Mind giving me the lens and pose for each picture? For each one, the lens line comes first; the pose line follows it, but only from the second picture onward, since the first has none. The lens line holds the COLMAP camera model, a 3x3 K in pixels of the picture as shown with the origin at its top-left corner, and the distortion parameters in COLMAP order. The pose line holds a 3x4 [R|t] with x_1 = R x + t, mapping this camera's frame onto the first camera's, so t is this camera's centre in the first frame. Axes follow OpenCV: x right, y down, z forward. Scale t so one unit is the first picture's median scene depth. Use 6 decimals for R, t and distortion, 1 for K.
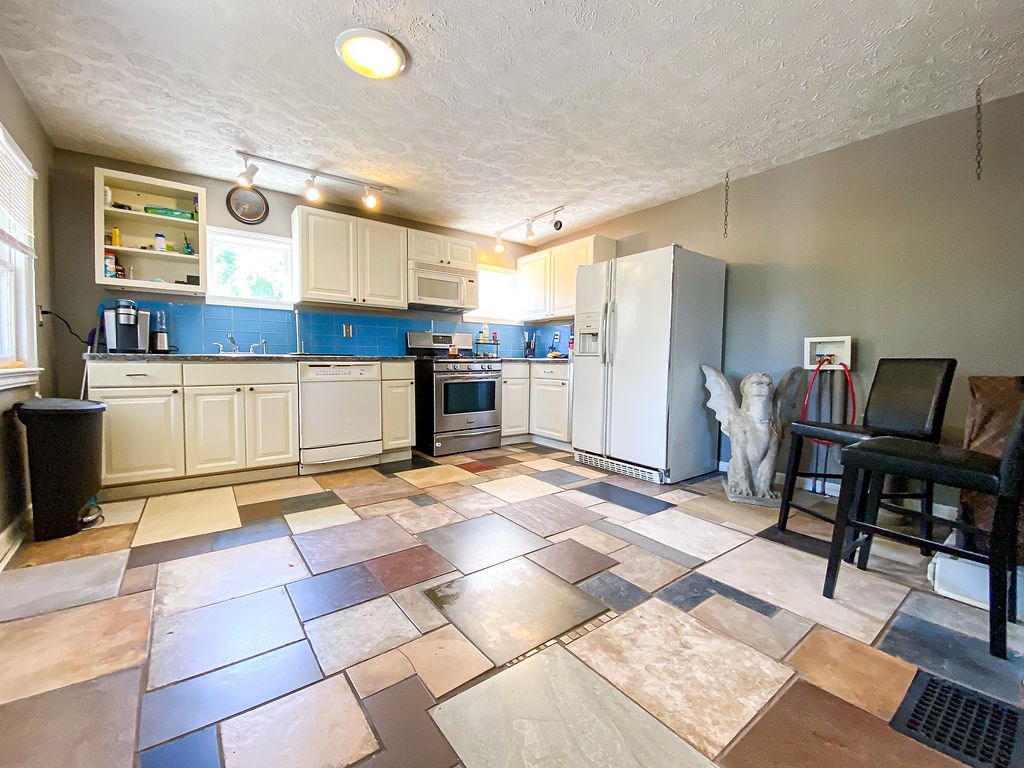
lens RADIAL K [[417.3, 0, 509.2], [0, 417.3, 380.7], [0, 0, 1]] dist [0.044870, -0.039859]
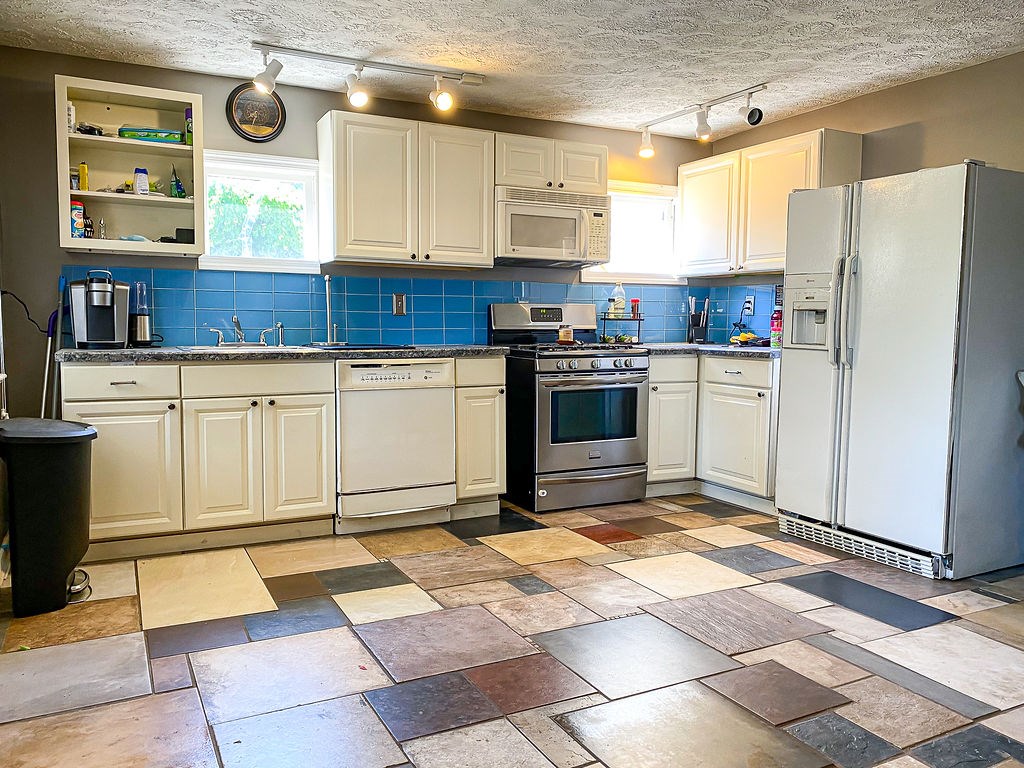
lens RADIAL K [[789.0, 0, 516.0], [0, 789.0, 380.1], [0, 0, 1]] dist [0.078212, -0.135686]
pose [[0.986777, 0.012459, -0.161606, -0.030822], [-0.008453, 0.999640, 0.025454, -0.047782], [0.161865, -0.023751, 0.986527, -0.156547]]
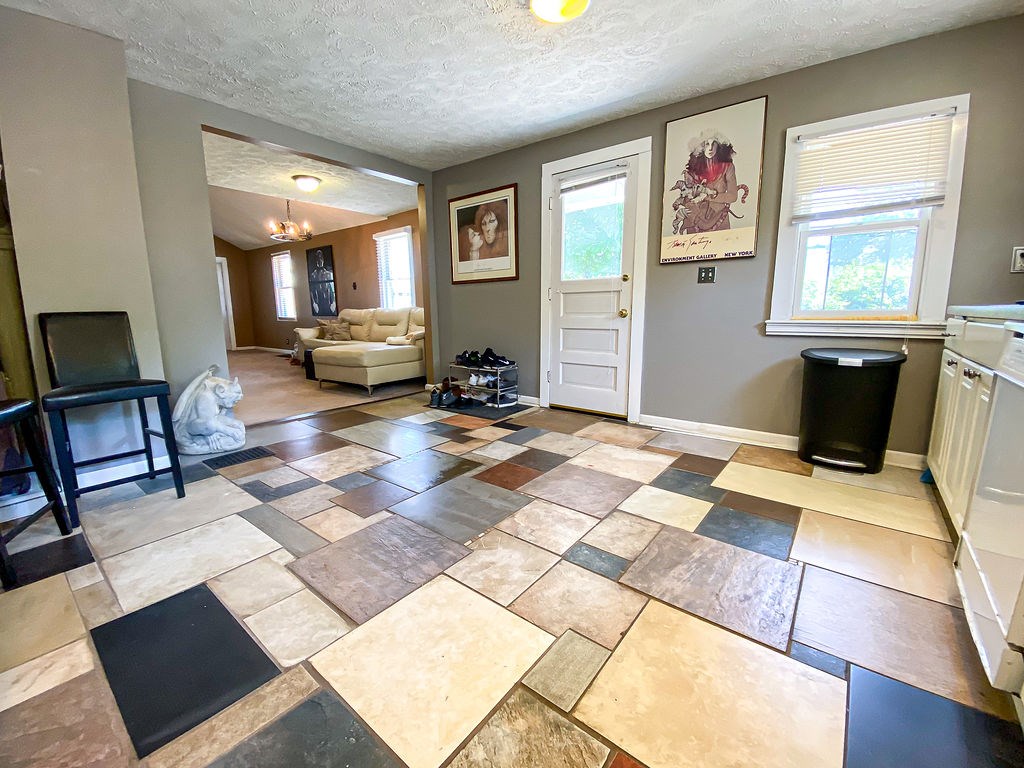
lens RADIAL K [[413.7, 0, 508.5], [0, 413.7, 380.3], [0, 0, 1]] dist [0.022691, -0.021751]
pose [[-0.967689, 0.043304, -0.248399, 0.038569], [-0.010080, 0.977711, 0.209715, -0.066028], [0.251944, 0.205443, -0.945684, 1.253600]]
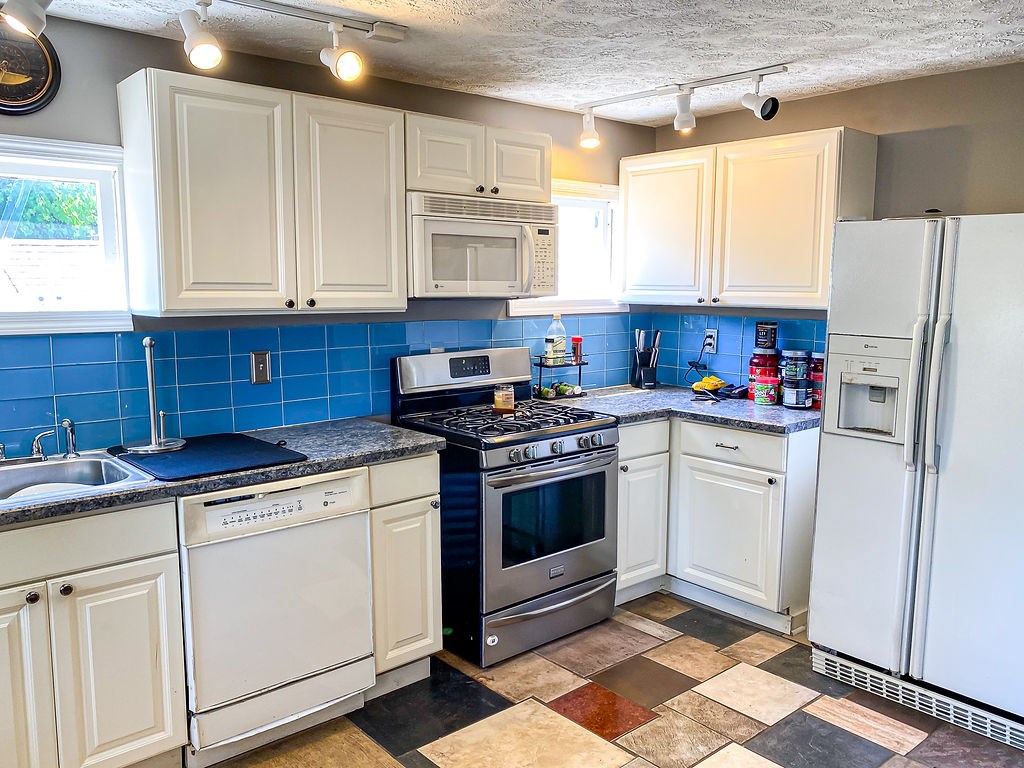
lens RADIAL K [[816.1, 0, 515.4], [0, 816.1, 379.9], [0, 0, 1]] dist [0.066636, -0.108576]
pose [[0.997124, -0.013105, 0.074650, -0.249365], [0.007644, 0.997304, 0.072978, -0.205326], [-0.075405, -0.072197, 0.994536, 0.238369]]
